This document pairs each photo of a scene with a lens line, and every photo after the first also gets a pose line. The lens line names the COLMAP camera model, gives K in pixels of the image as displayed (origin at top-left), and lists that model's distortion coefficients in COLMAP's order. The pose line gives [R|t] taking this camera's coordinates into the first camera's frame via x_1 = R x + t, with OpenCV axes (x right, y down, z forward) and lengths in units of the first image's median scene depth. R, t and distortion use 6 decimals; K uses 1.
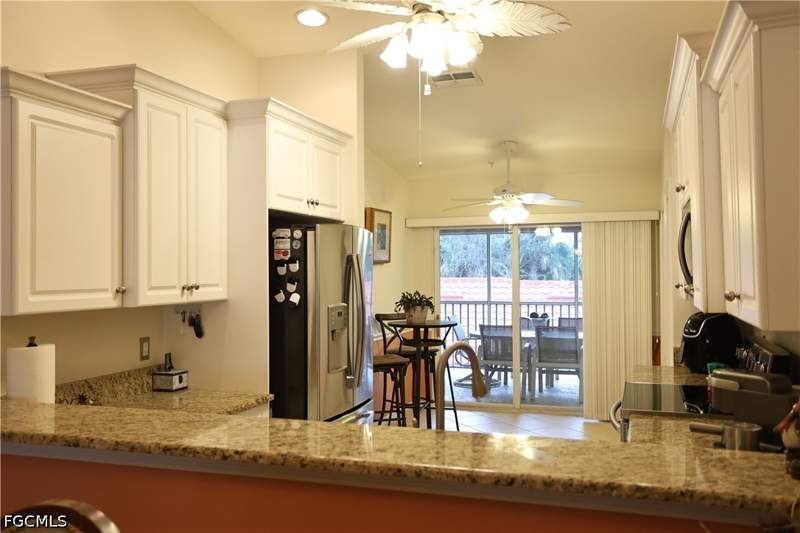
lens RADIAL K [[723.7, 0, 400.5], [0, 723.7, 263.4], [0, 0, 1]] dist [-0.003000, -0.002805]
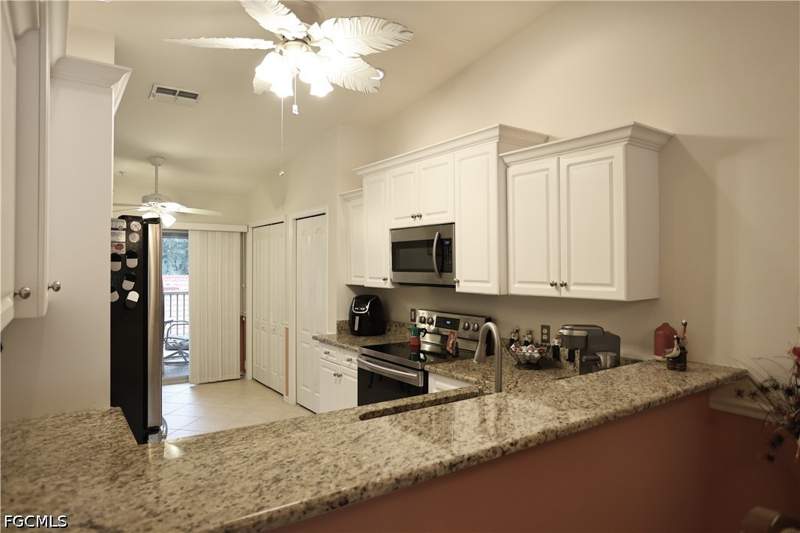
lens RADIAL K [[496.3, 0, 401.5], [0, 496.3, 270.0], [0, 0, 1]] dist [-0.026977, -0.000571]
pose [[0.591946, 0.002423, 0.805974, -0.444468], [-0.012626, 0.999901, 0.006267, 0.006274], [-0.805879, -0.013886, 0.591918, 0.360638]]
